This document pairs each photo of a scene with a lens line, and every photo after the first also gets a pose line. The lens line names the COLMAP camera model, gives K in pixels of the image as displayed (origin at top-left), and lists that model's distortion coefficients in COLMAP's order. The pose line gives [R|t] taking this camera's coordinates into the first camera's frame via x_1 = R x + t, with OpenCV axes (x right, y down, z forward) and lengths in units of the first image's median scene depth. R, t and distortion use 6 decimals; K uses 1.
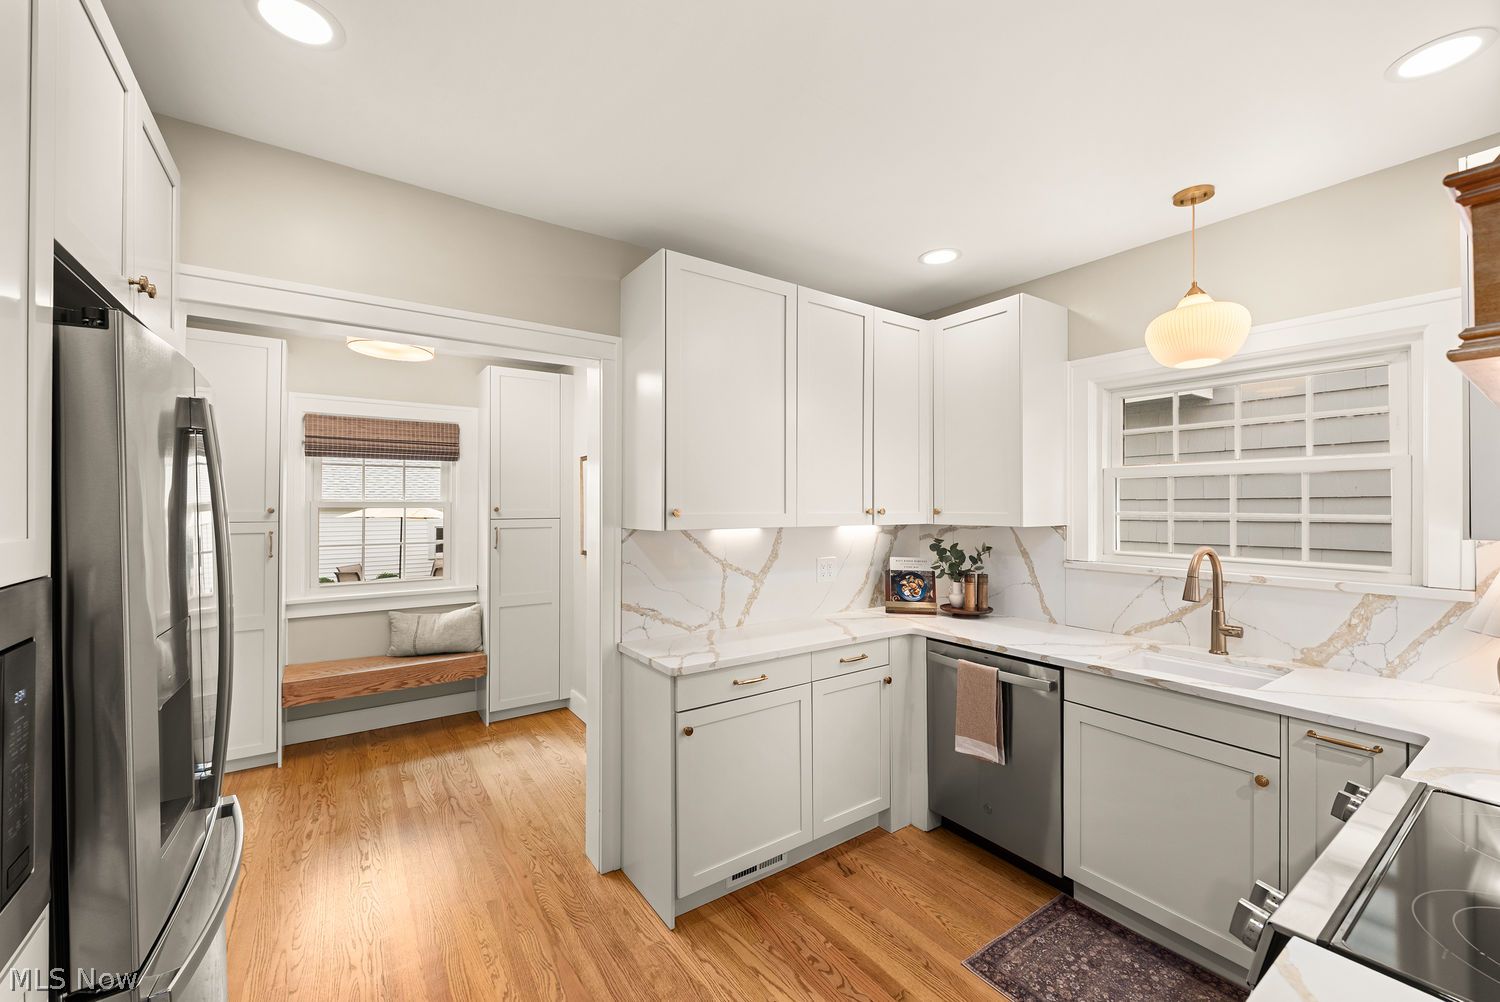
lens RADIAL K [[599.9, 0, 755.4], [0, 599.9, 499.3], [0, 0, 1]] dist [0.008628, -0.003020]
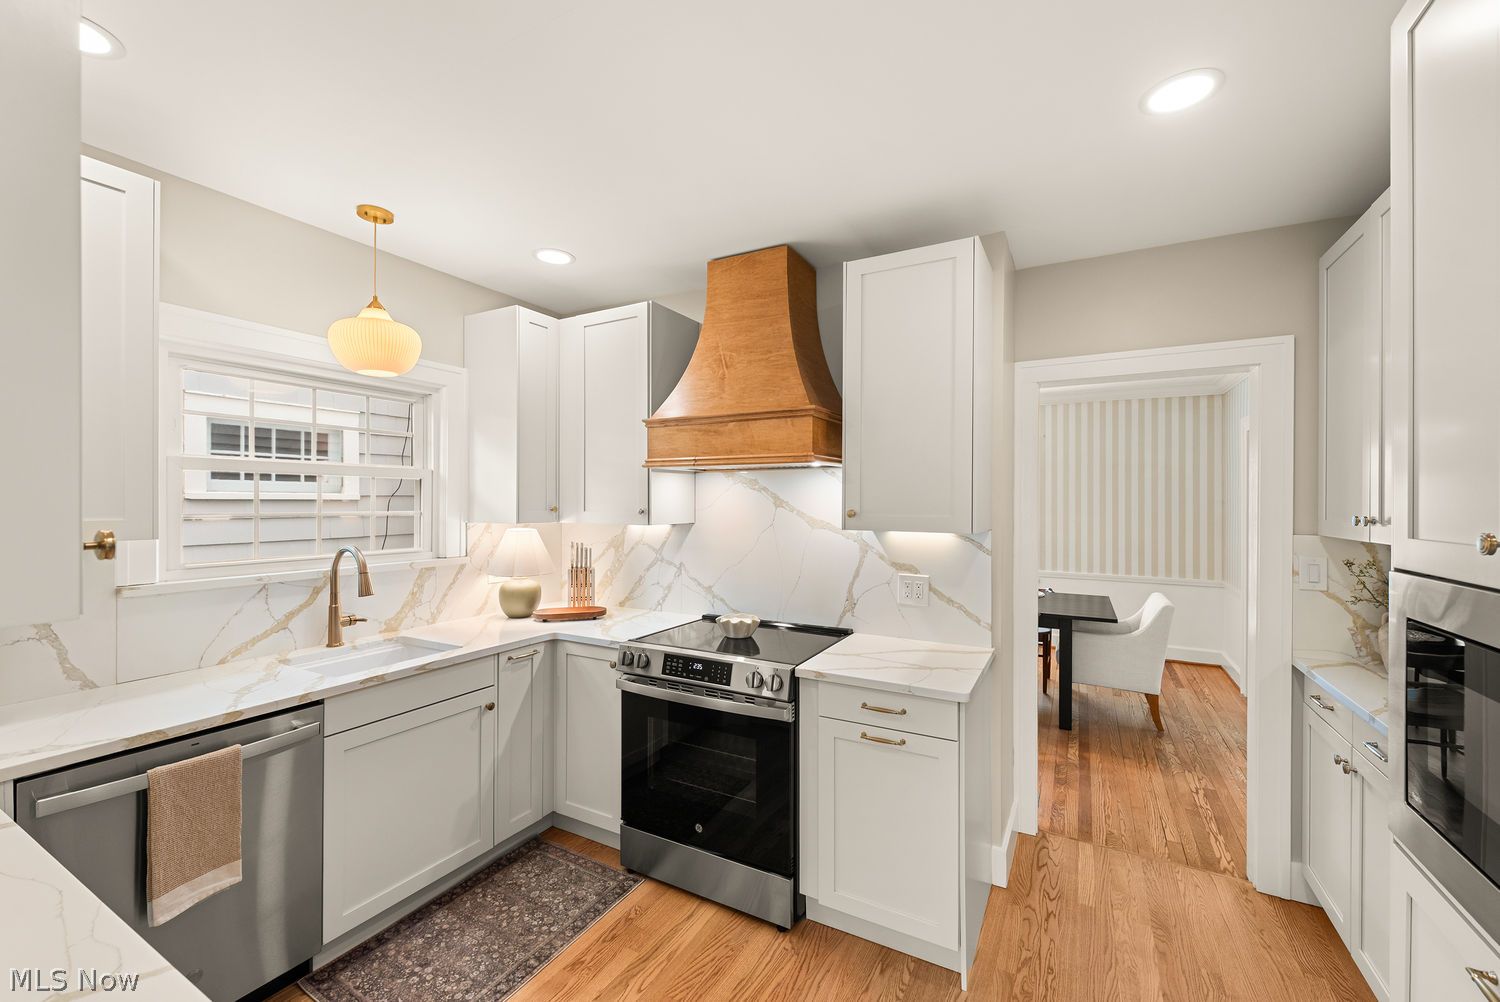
lens RADIAL K [[599.9, 0, 748.4], [0, 599.9, 499.3], [0, 0, 1]] dist [0.008628, -0.003020]
pose [[-0.425453, 0.001305, 0.904980, -0.483978], [-0.009686, 0.999935, -0.005995, -0.000071], [-0.904929, -0.011316, -0.425412, 0.794701]]
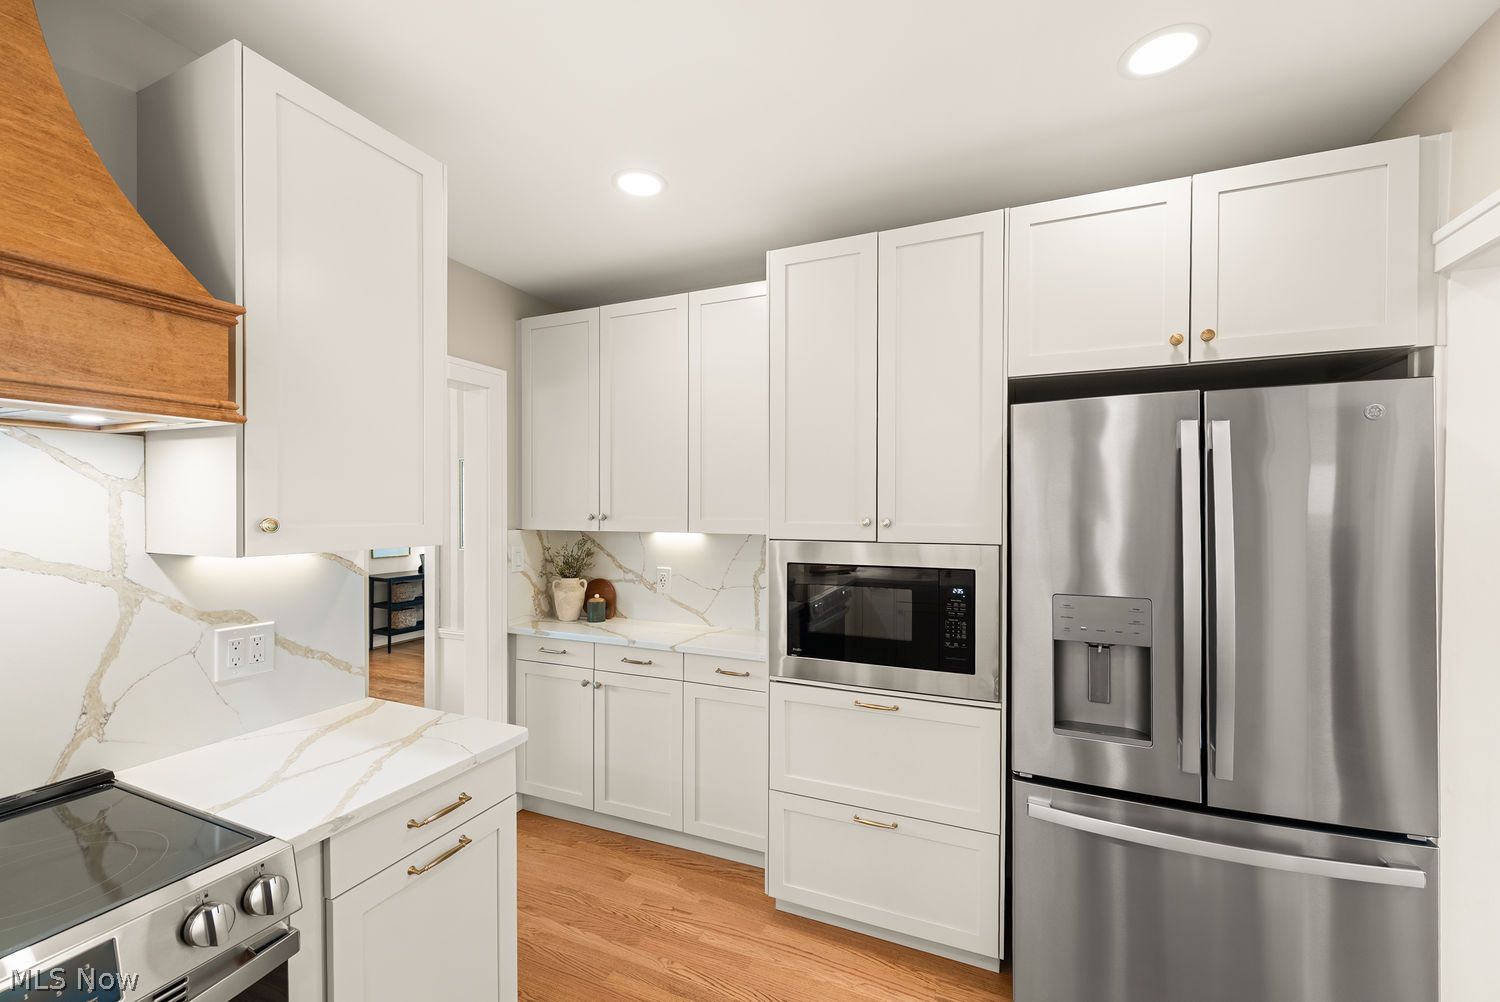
lens RADIAL K [[599.9, 0, 759.1], [0, 599.9, 512.2], [0, 0, 1]] dist [0.008628, -0.003020]
pose [[-0.862746, 0.004623, -0.505617, 0.227210], [0.003221, 0.999988, 0.003648, 0.003482], [0.505628, 0.001519, -0.862751, 0.906250]]
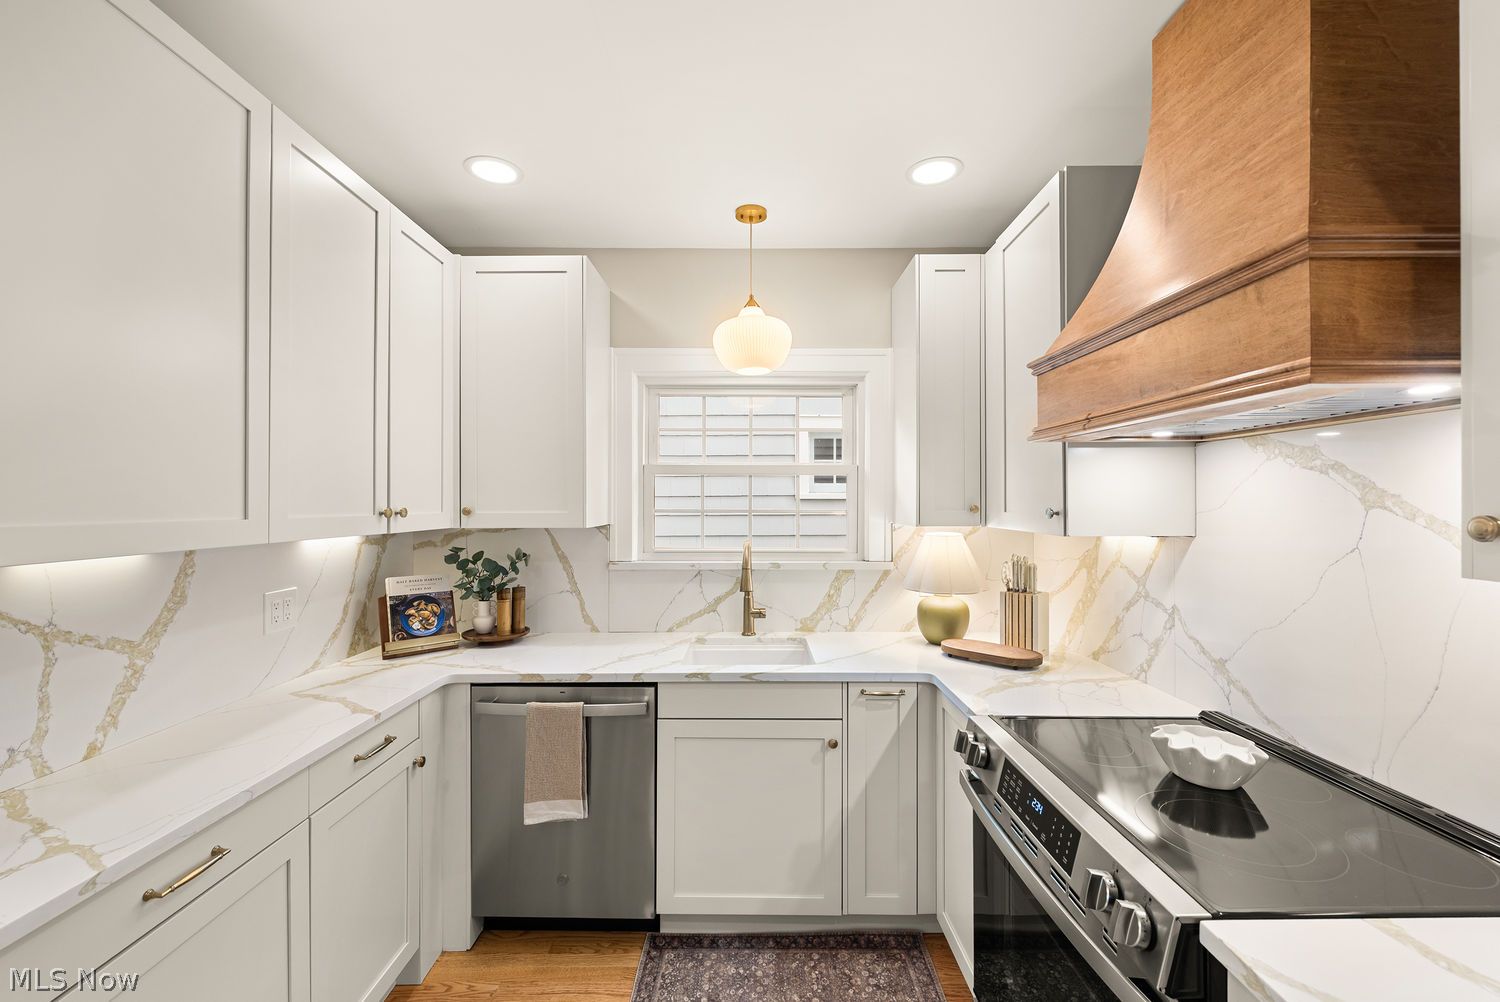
lens RADIAL K [[599.9, 0, 747.9], [0, 599.9, 497.9], [0, 0, 1]] dist [0.008628, -0.003020]
pose [[0.582296, 0.003538, 0.812969, -0.135823], [-0.005796, 0.999983, -0.000200, 0.001959], [-0.812956, -0.004596, 0.582307, 0.353813]]
